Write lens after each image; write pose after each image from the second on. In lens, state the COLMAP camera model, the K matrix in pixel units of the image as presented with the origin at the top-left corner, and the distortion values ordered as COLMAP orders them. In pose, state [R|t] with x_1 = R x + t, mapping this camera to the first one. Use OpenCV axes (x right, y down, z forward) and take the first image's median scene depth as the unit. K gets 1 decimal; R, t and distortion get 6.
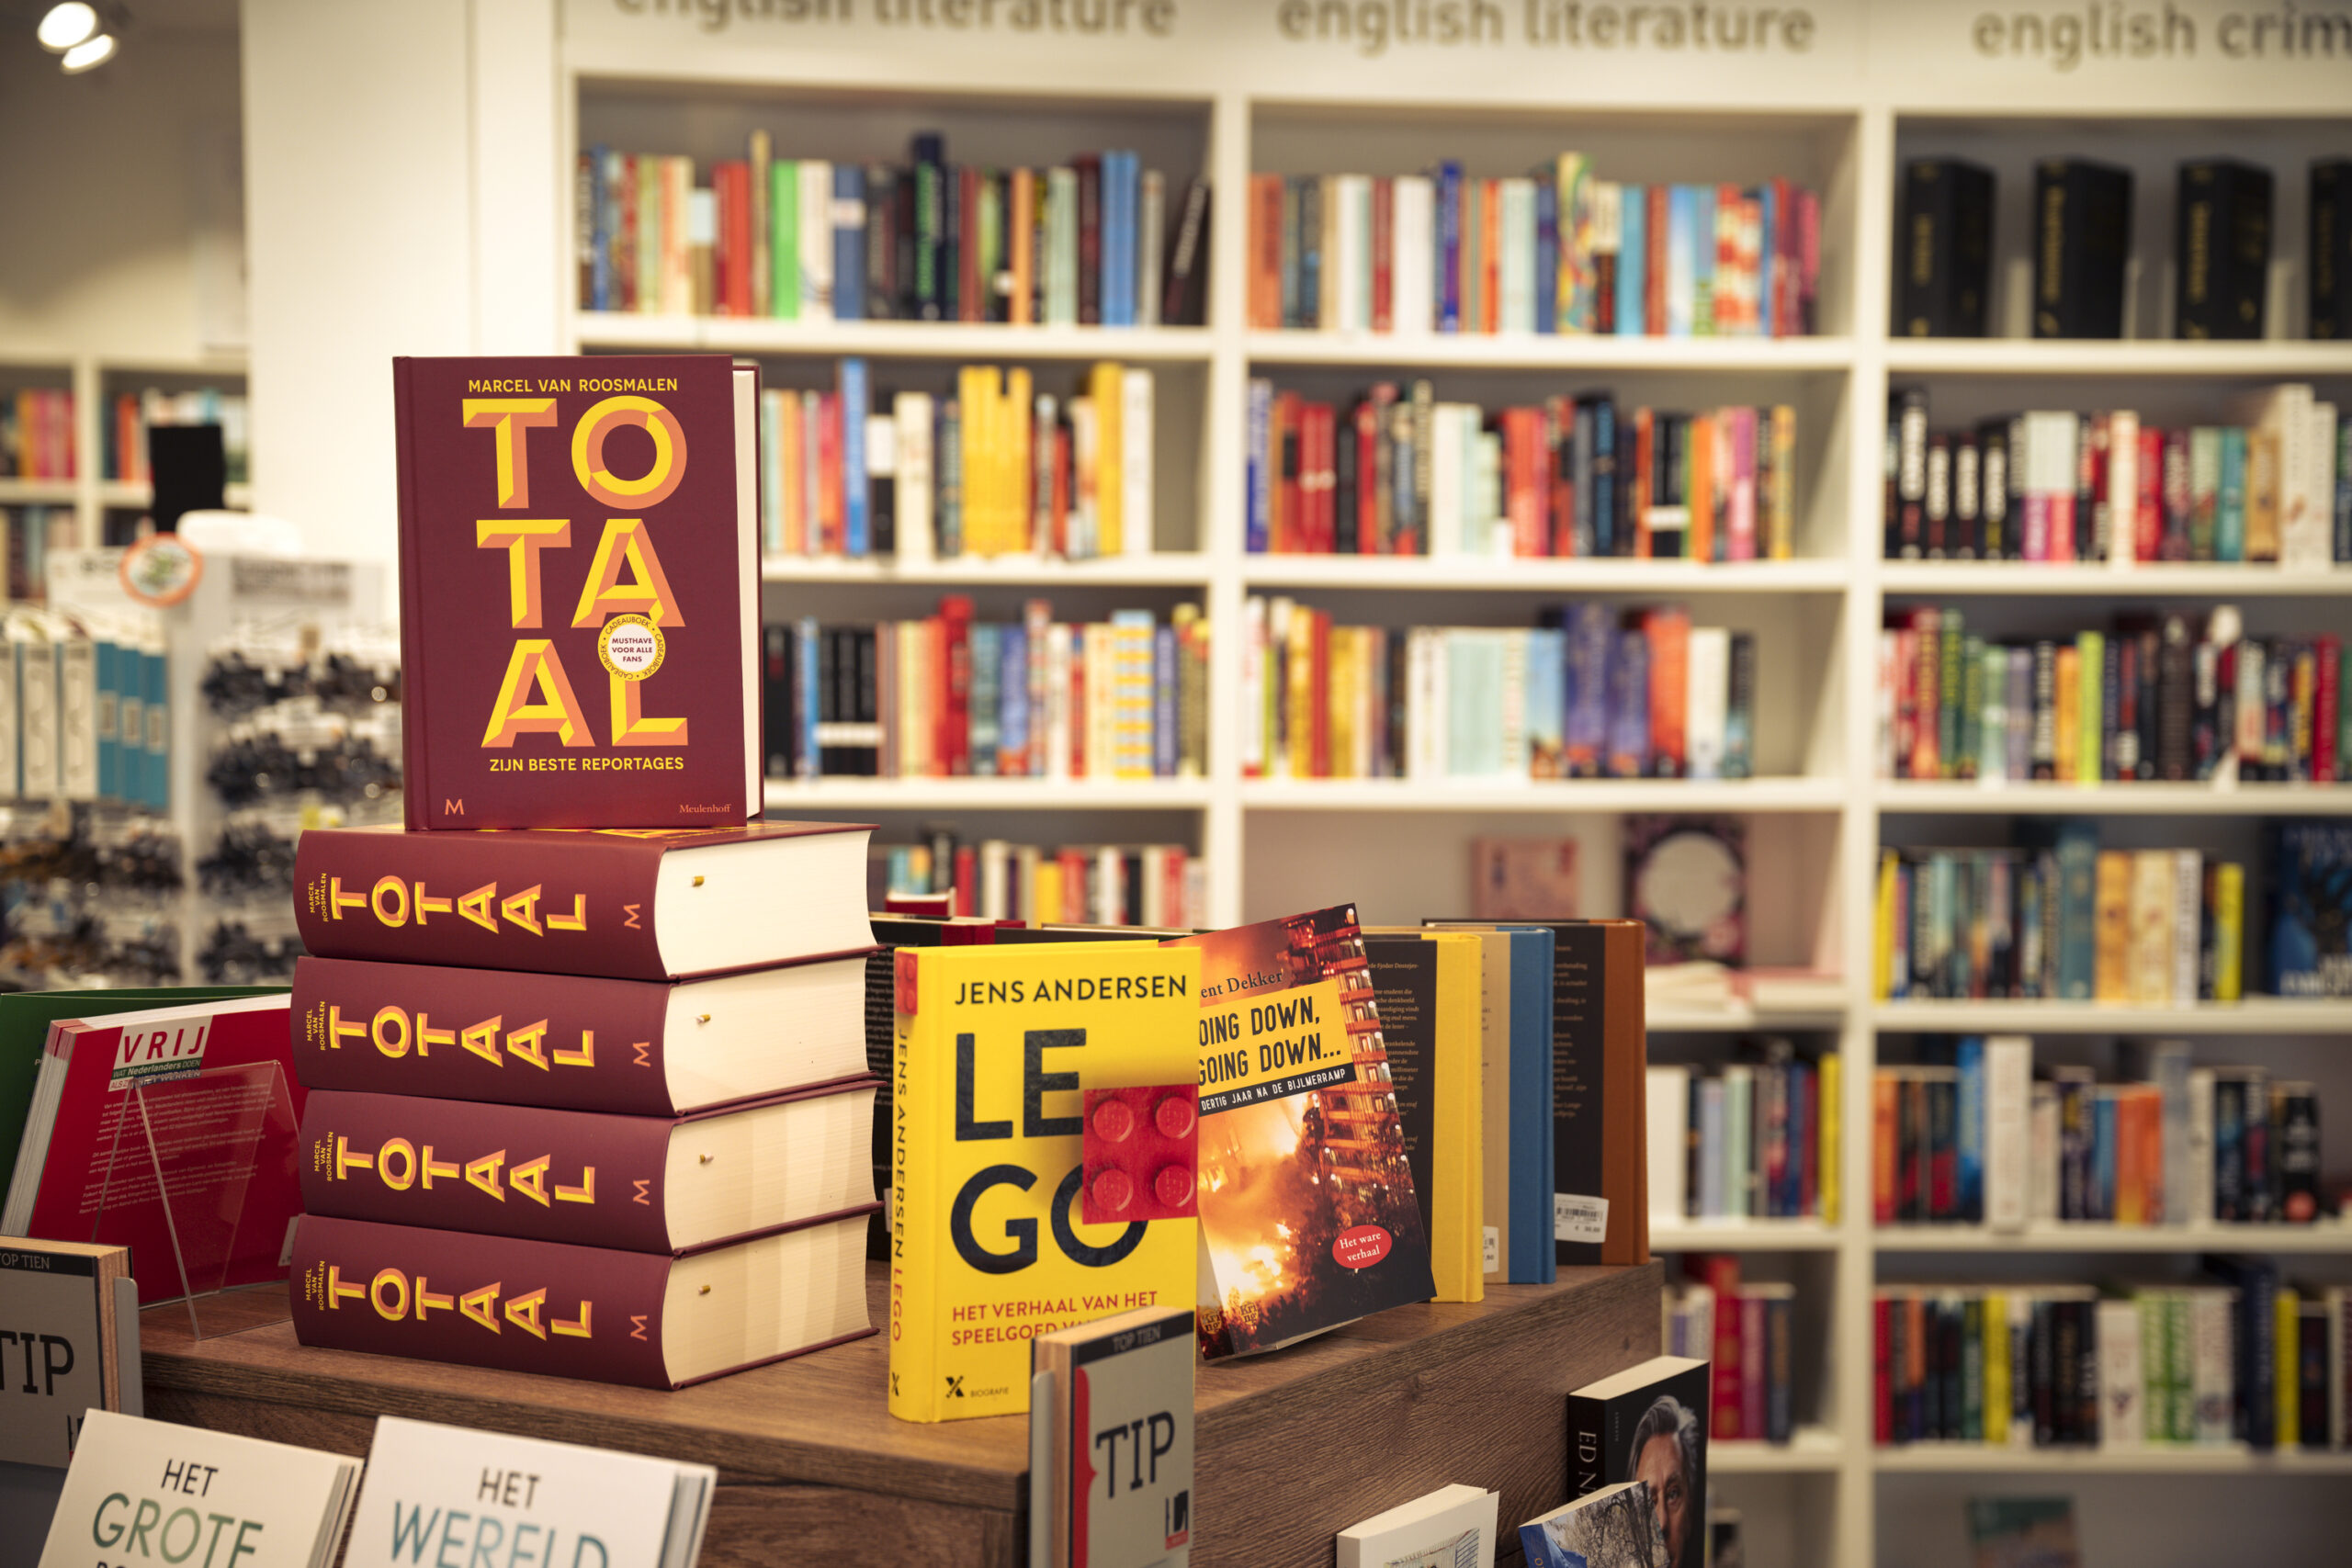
lens RADIAL K [[3211.1, 0, 1176.0], [0, 3211.1, 784.0], [0, 0, 1]] dist [0.006806, 0.599055]
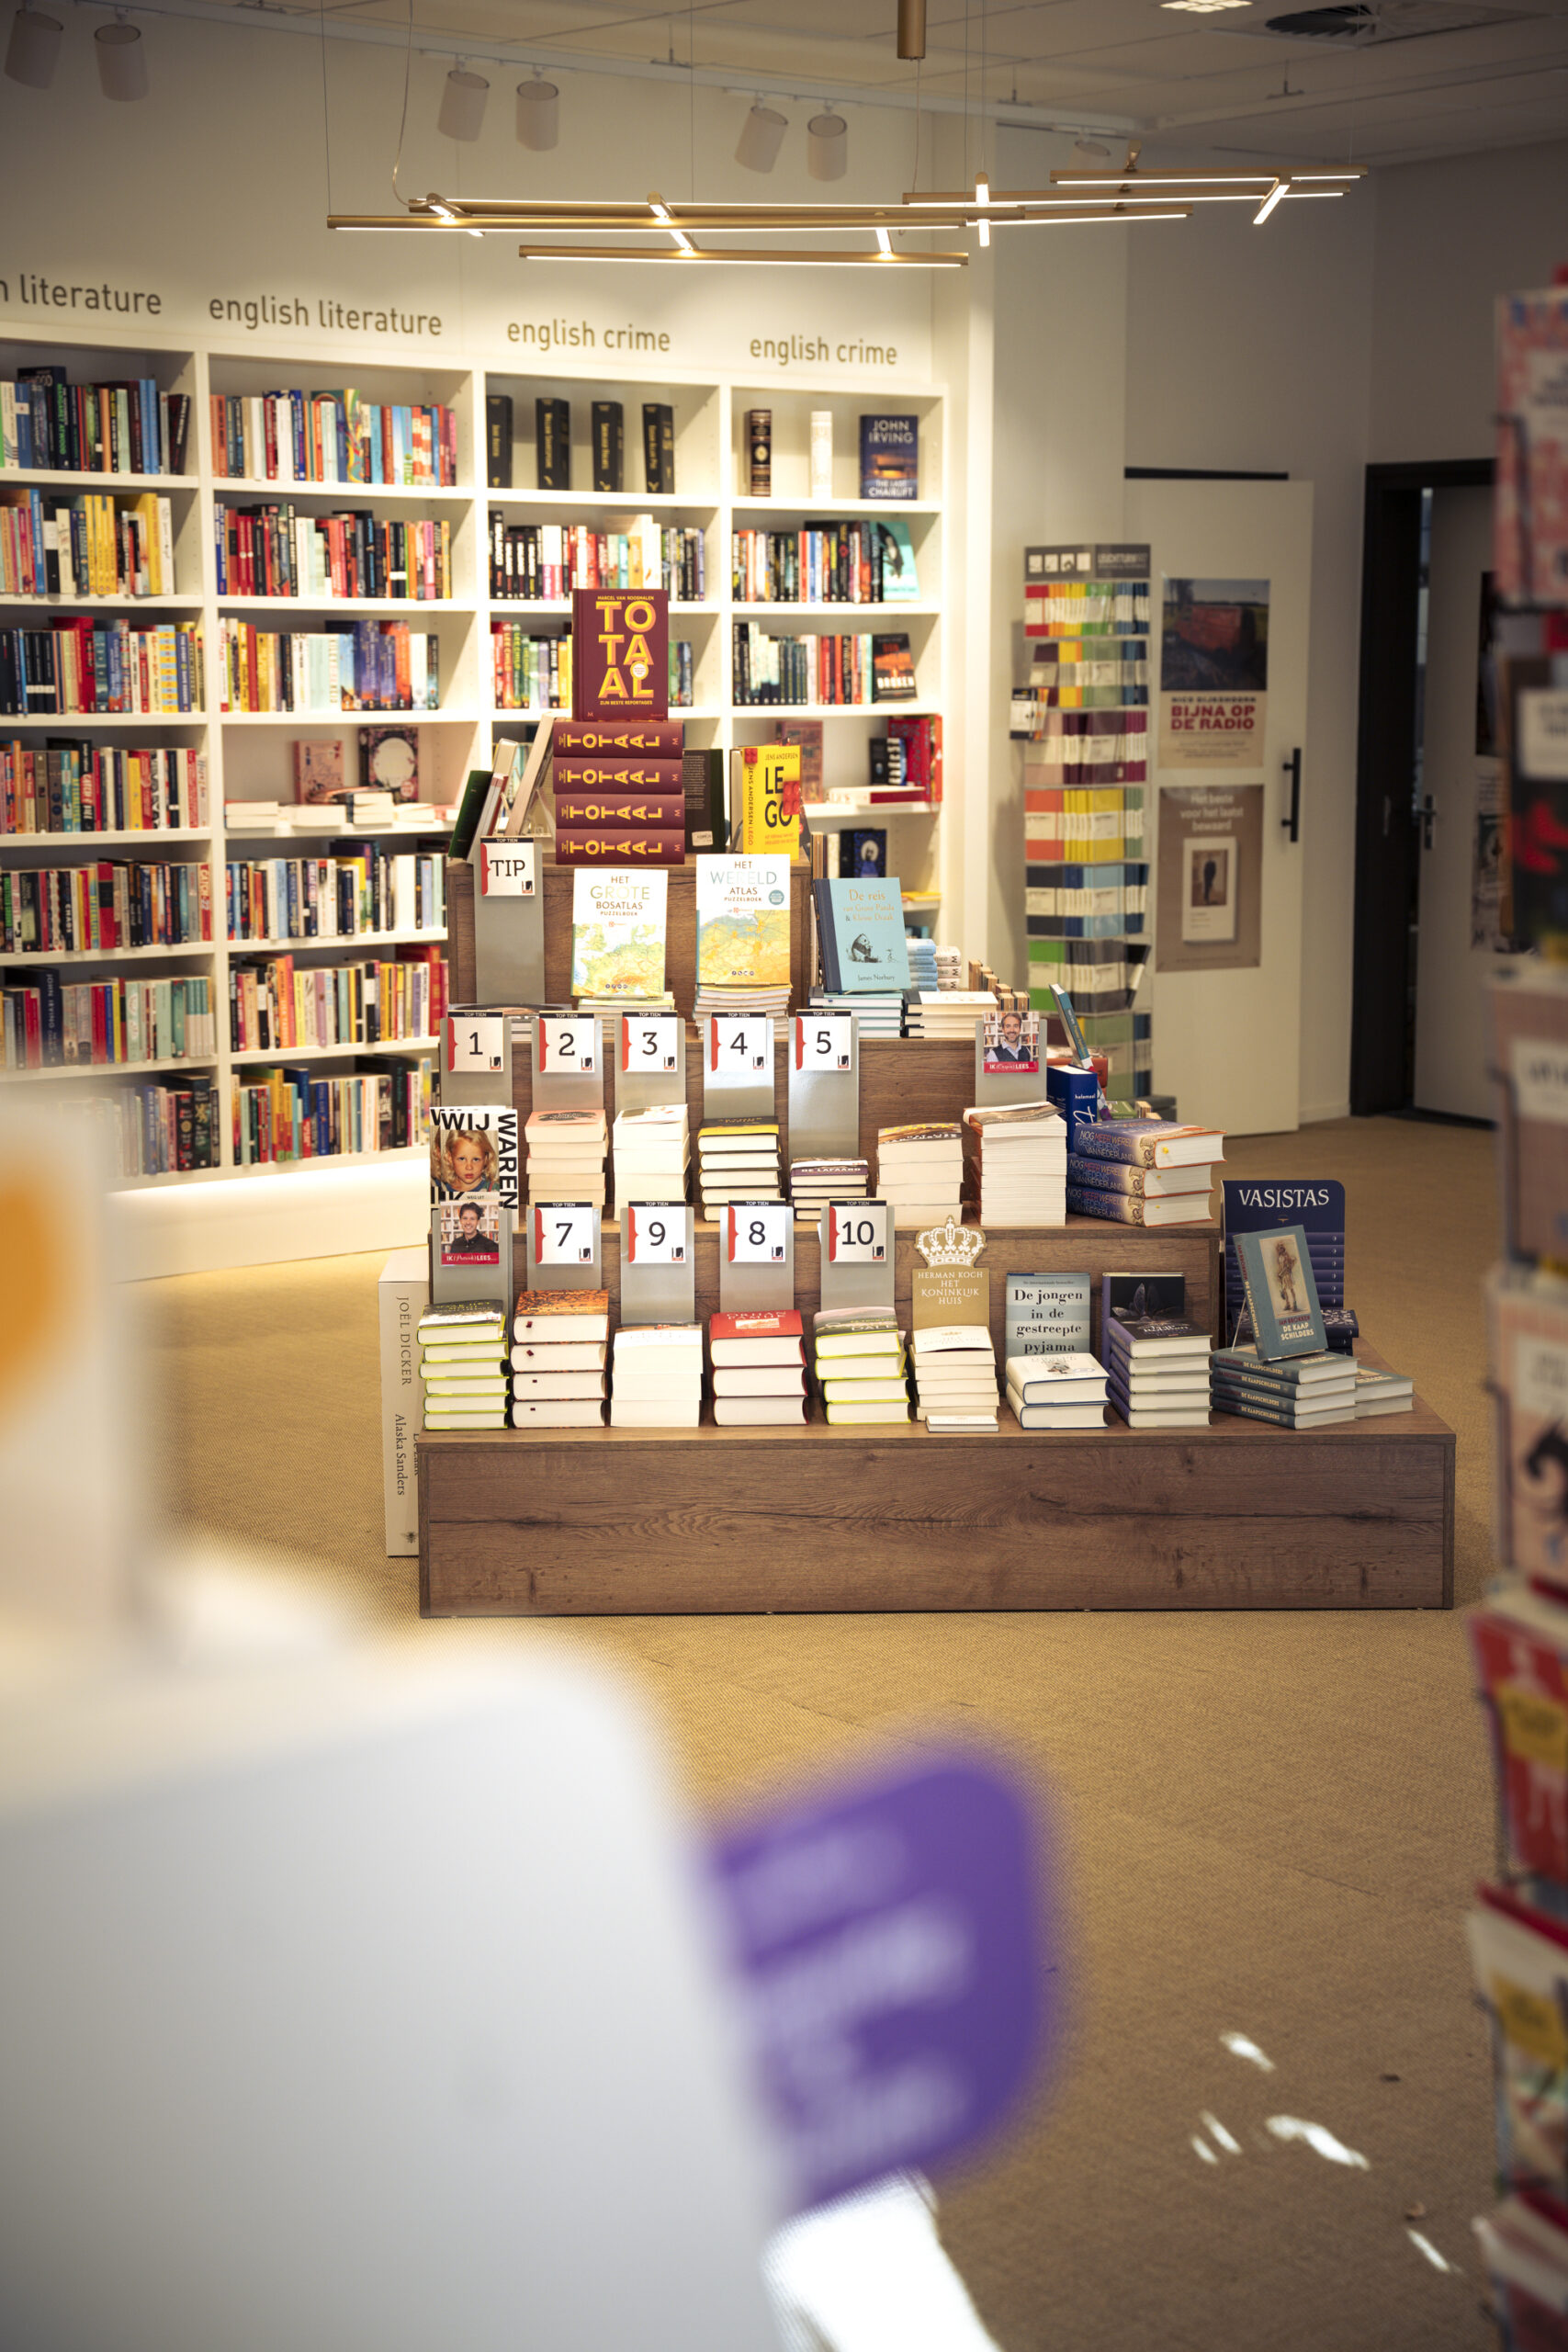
lens RADIAL K [[4086.9, 0, 784.0], [0, 4086.9, 1176.0], [0, 0, 1]] dist [0.039918, 0.042782]
pose [[0.805171, -0.079607, 0.587676, -1.174214], [0.014845, 0.993344, 0.114221, 0.000138], [-0.592857, -0.083243, 0.800994, -1.200019]]
